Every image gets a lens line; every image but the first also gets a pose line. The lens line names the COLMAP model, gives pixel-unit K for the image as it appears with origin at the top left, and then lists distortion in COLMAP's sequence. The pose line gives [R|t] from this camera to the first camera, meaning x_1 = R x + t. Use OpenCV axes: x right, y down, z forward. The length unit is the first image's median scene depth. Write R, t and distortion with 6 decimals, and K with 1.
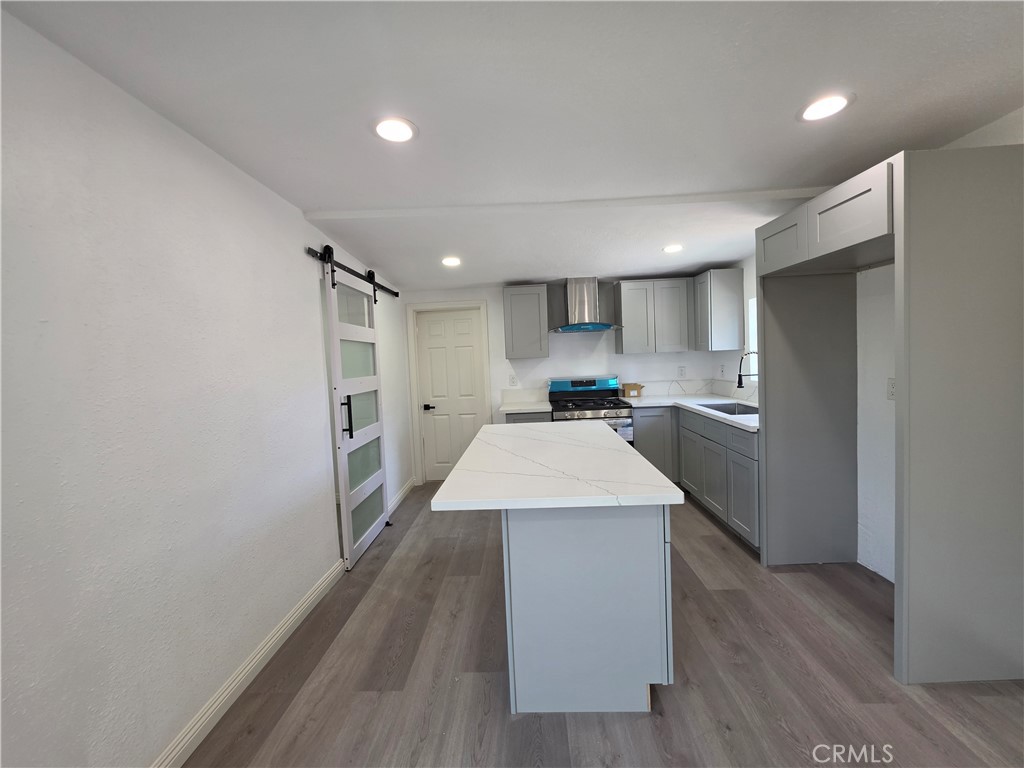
lens RADIAL K [[411.8, 0, 509.8], [0, 411.8, 380.3], [0, 0, 1]] dist [-0.006300, 0.000728]
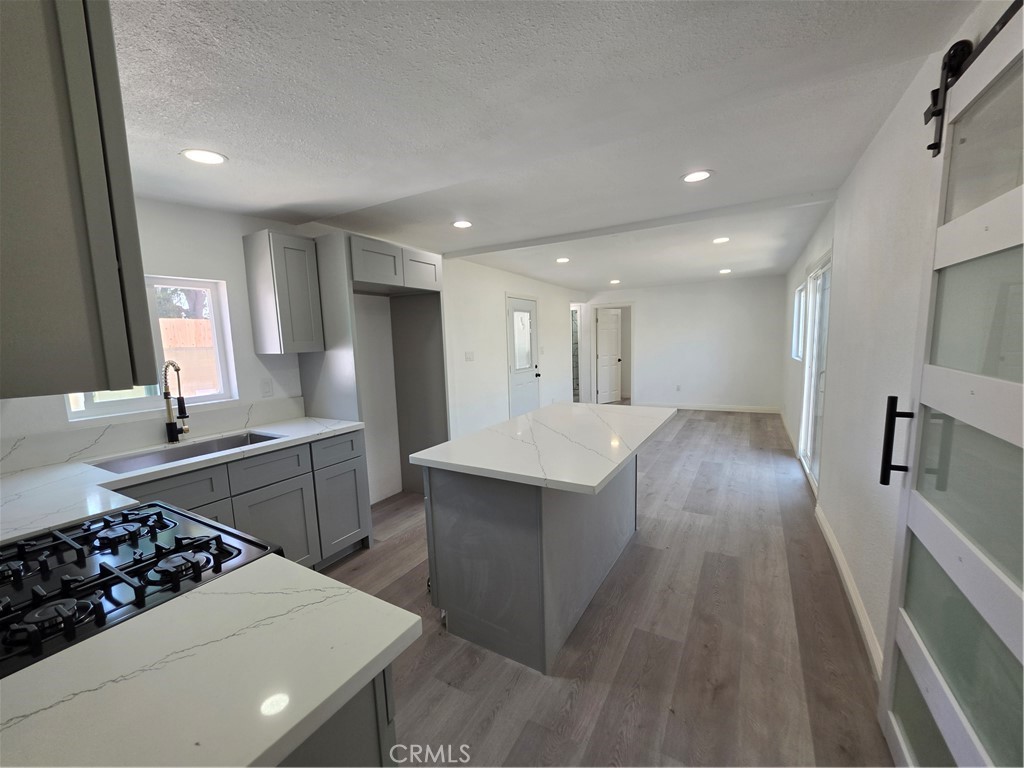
lens RADIAL K [[411.8, 0, 511.2], [0, 411.8, 387.9], [0, 0, 1]] dist [-0.006300, 0.000728]
pose [[-0.877815, 0.023917, 0.478402, -0.257702], [0.109995, 0.982128, 0.152728, -0.103521], [-0.466199, 0.186688, -0.864758, 1.761450]]
